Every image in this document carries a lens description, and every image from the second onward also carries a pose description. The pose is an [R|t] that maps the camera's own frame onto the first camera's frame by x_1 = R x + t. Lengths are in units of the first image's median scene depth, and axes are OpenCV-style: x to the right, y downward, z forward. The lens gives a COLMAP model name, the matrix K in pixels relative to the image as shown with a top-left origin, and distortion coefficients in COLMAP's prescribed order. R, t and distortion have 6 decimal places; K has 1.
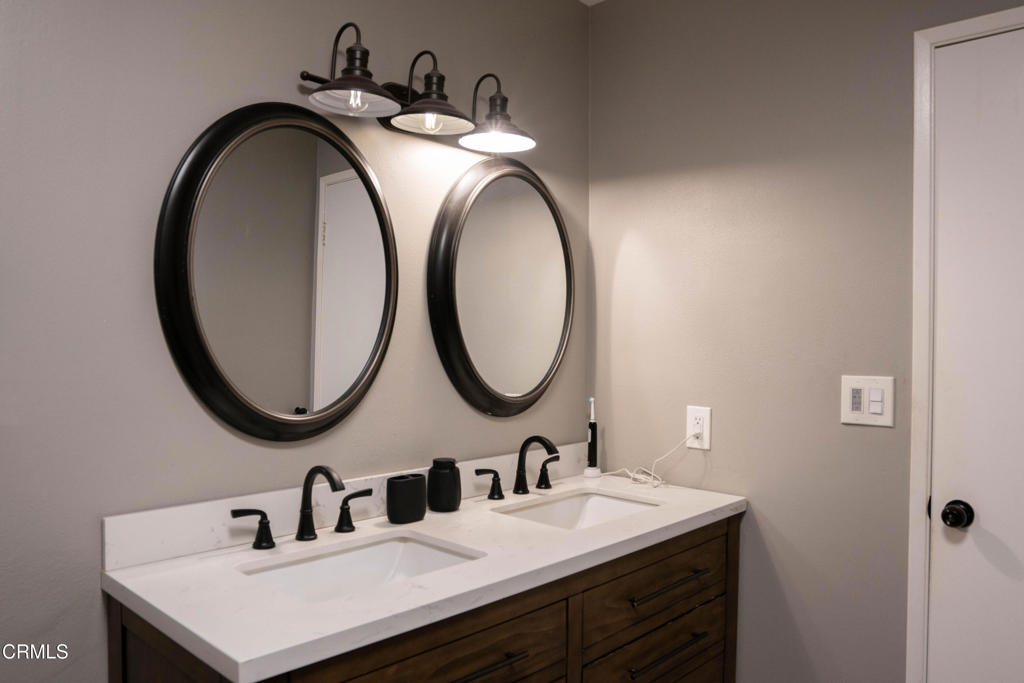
lens RADIAL K [[781.2, 0, 512.0], [0, 781.2, 341.5], [0, 0, 1]] dist [-0.006203, -0.002693]
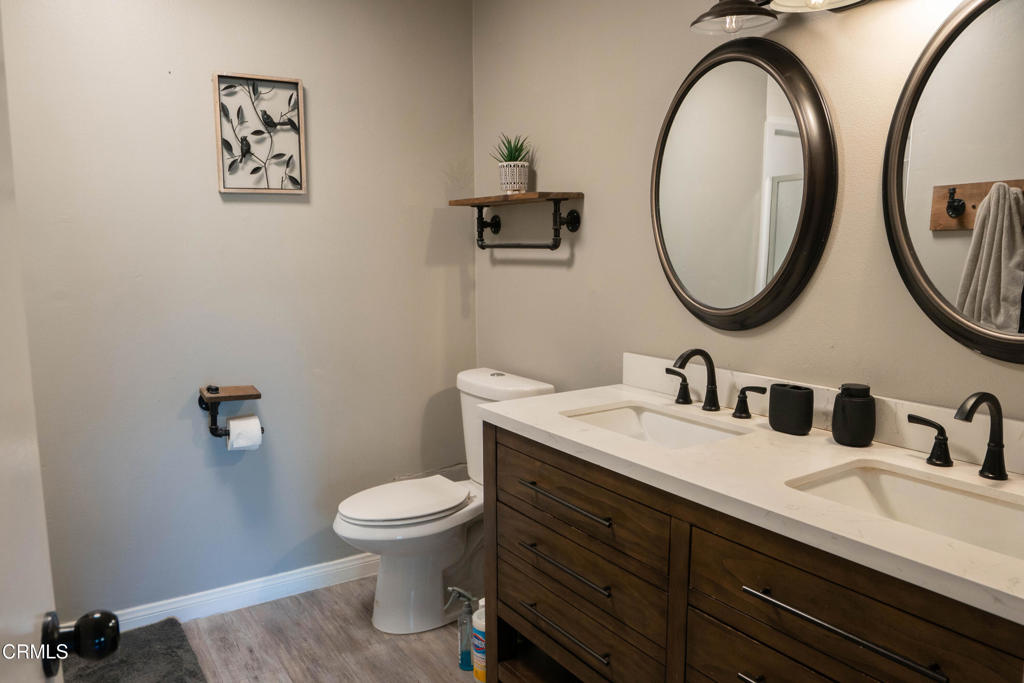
lens RADIAL K [[712.9, 0, 512.0], [0, 712.9, 341.5], [0, 0, 1]] dist [-0.001928, -0.001771]
pose [[-0.232444, 0.123623, -0.964721, 0.883519], [-0.005672, 0.991700, 0.128447, 0.004406], [0.972593, 0.035329, -0.229813, 0.951193]]
